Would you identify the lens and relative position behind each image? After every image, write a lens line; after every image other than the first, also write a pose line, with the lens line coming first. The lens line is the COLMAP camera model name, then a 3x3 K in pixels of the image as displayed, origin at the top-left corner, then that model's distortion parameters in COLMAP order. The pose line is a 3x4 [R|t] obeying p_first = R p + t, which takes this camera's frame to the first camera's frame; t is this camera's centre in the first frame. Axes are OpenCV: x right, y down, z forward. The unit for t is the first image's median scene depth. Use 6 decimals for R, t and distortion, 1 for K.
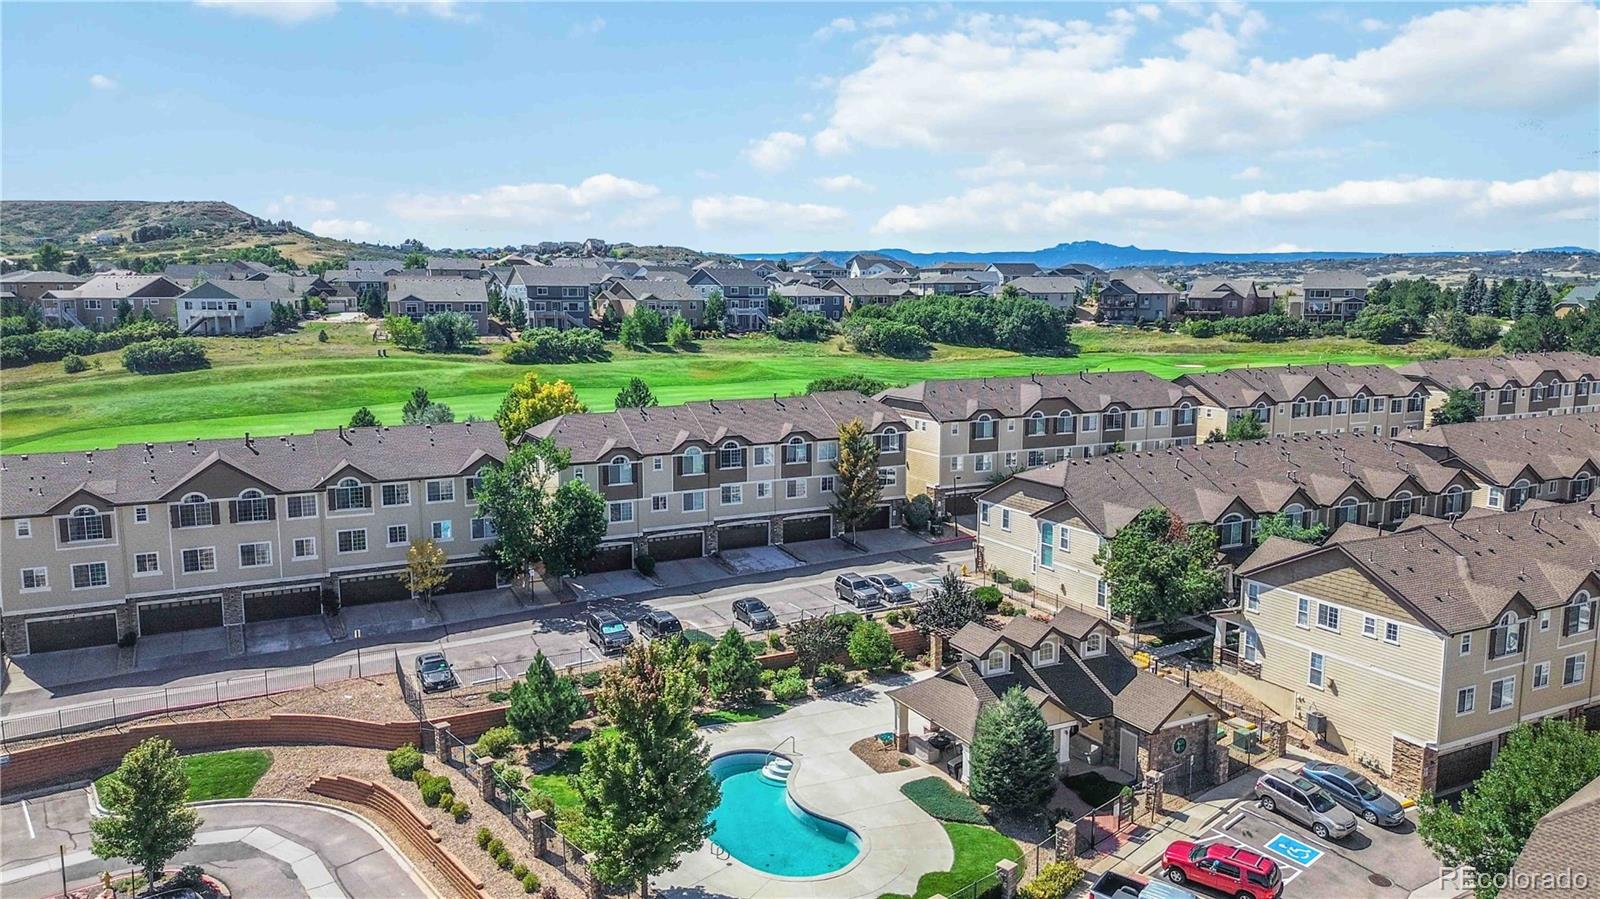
lens RADIAL K [[1131.3, 0, 800.0], [0, 1131.3, 449.5], [0, 0, 1]] dist [0.112341, -0.126182]
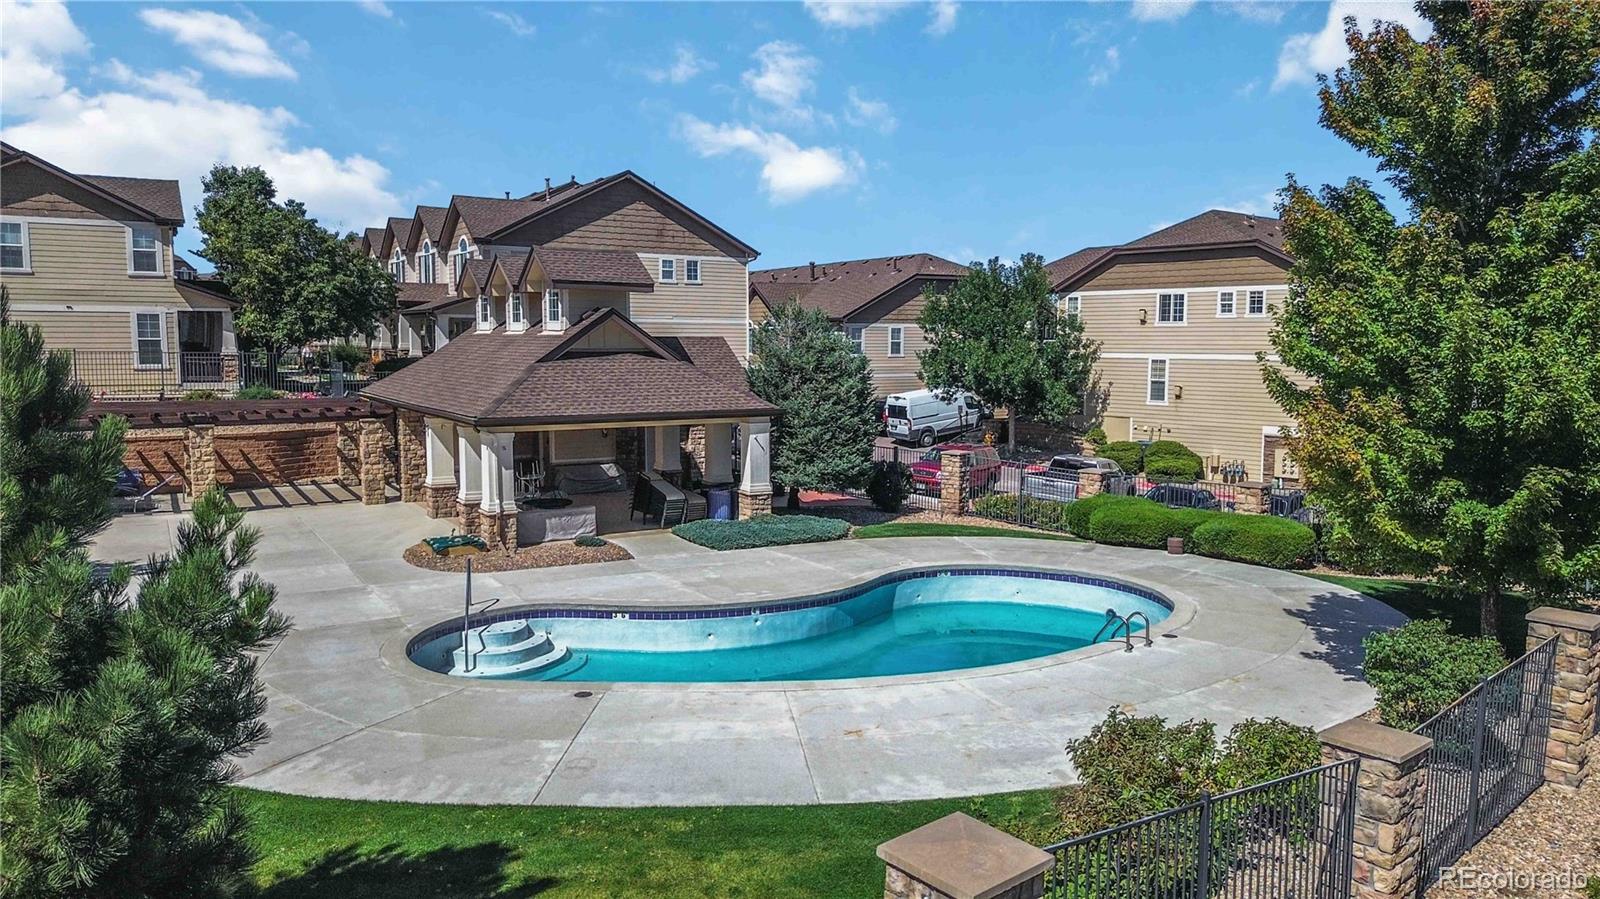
lens RADIAL K [[1131.3, 0, 800.0], [0, 1131.3, 449.5], [0, 0, 1]] dist [0.112341, -0.126182]
pose [[-0.075815, -0.096725, 0.992419, -0.231002], [0.136521, 0.984904, 0.106422, 0.131295], [-0.987732, 0.143554, -0.061466, 0.614730]]
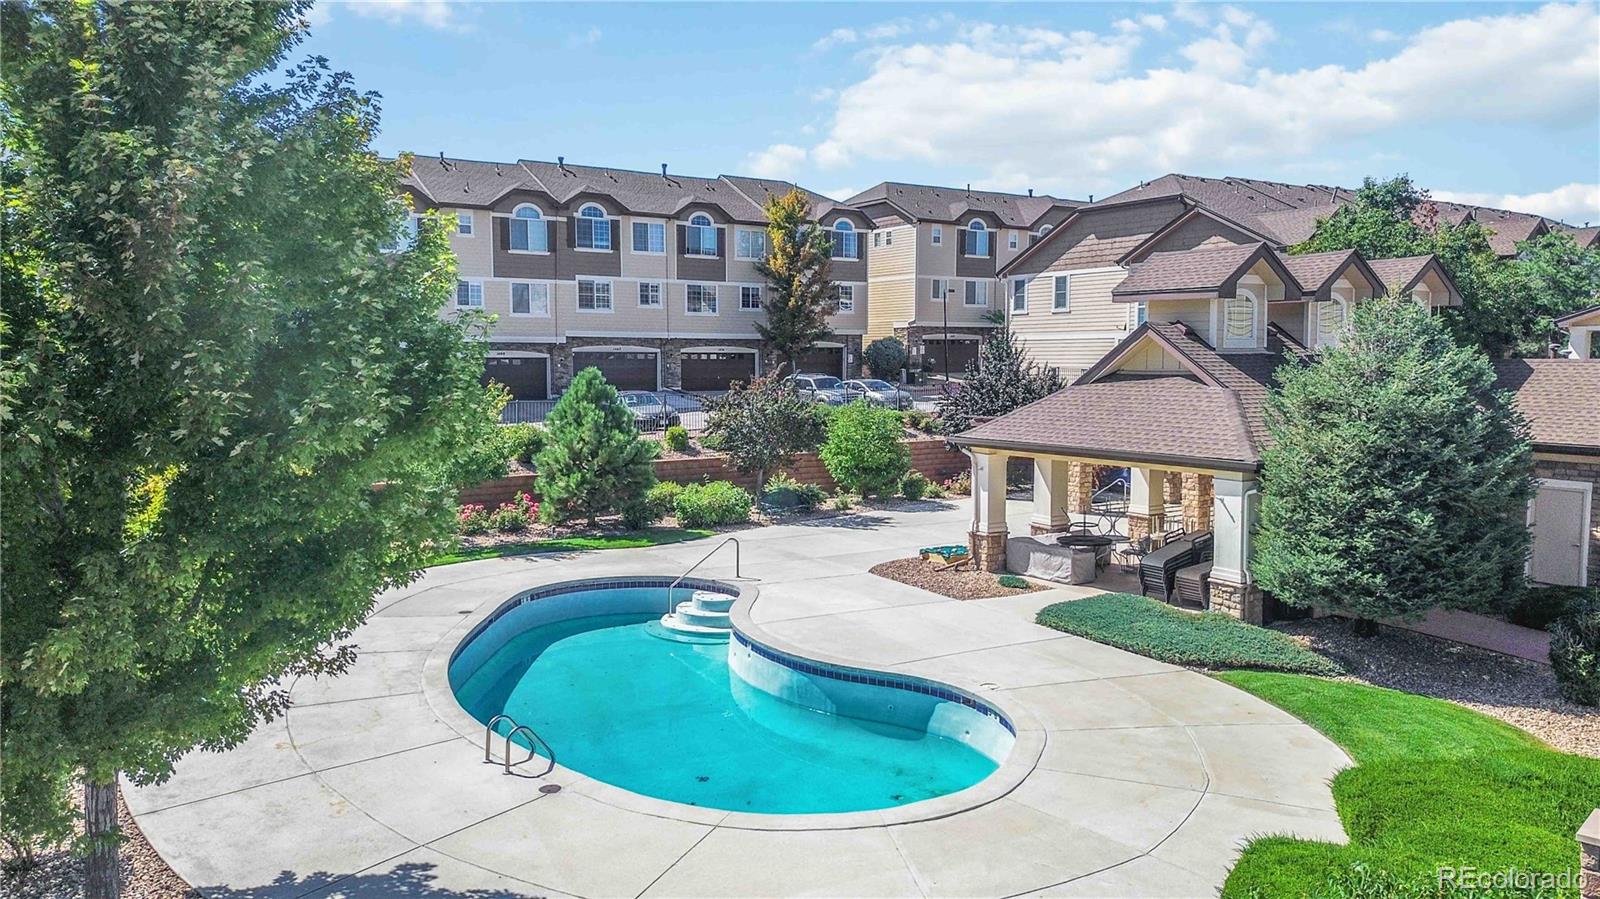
lens RADIAL K [[1131.3, 0, 800.0], [0, 1131.3, 449.5], [0, 0, 1]] dist [0.112341, -0.126182]
pose [[0.994288, -0.009380, 0.106322, -0.017210], [0.015803, 0.998090, -0.059728, 0.162580], [-0.105558, 0.061067, 0.992536, 0.393064]]
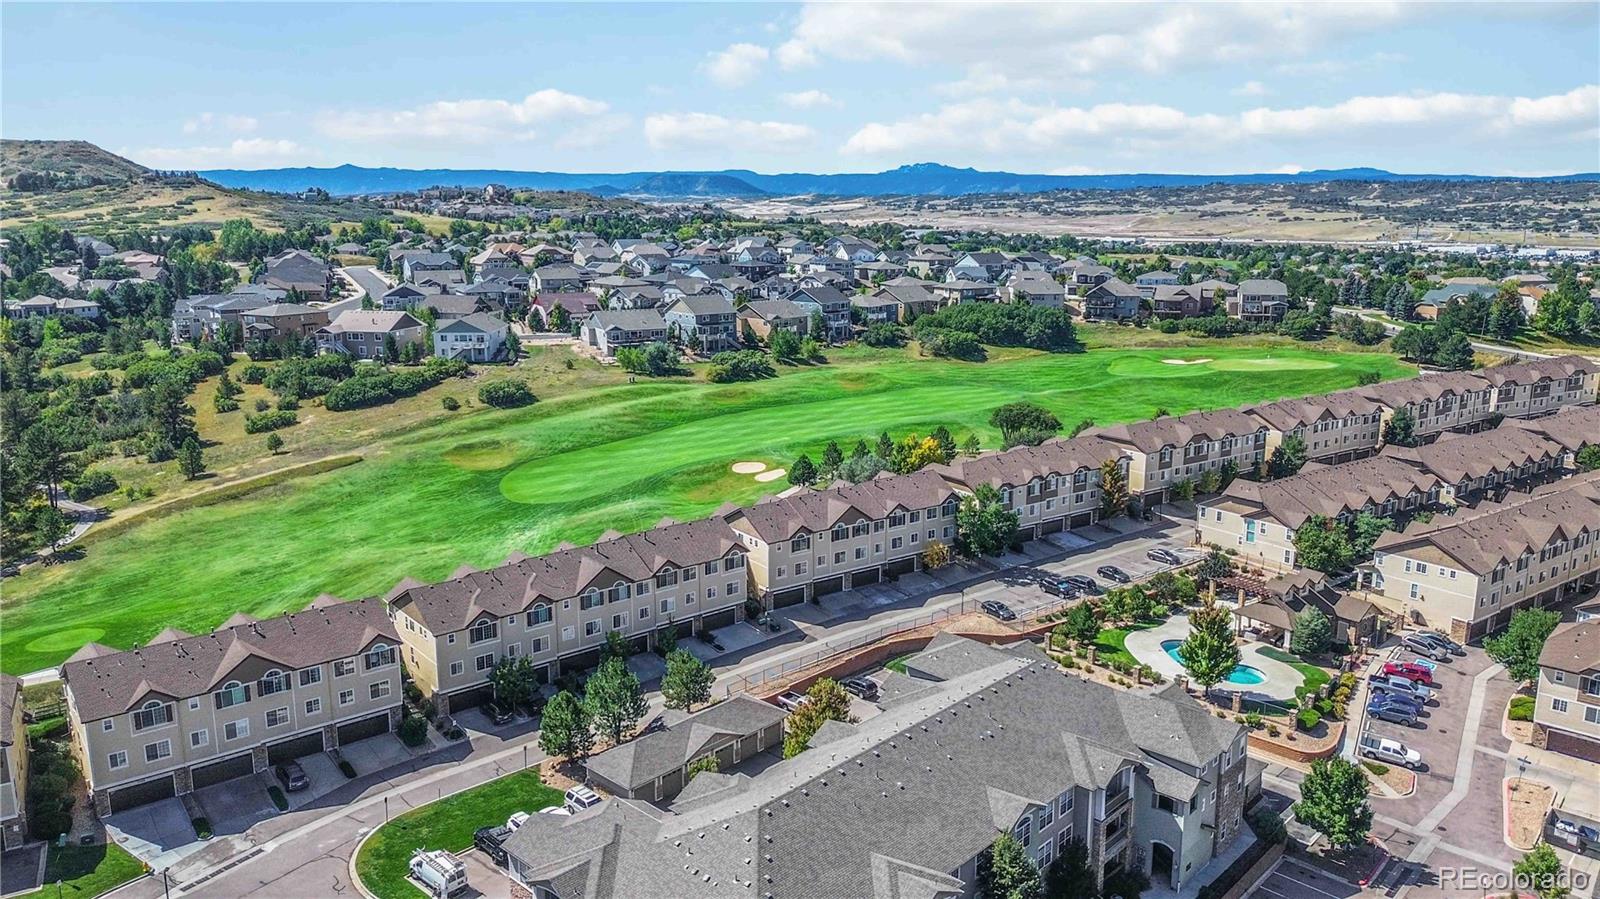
lens RADIAL K [[1125.7, 0, 800.0], [0, 1125.7, 449.5], [0, 0, 1]] dist [0.098796, -0.117735]
pose [[0.991267, -0.031490, 0.128056, -0.678795], [0.022819, 0.997382, 0.068620, -0.177342], [-0.129881, -0.065099, 0.989390, -0.694905]]
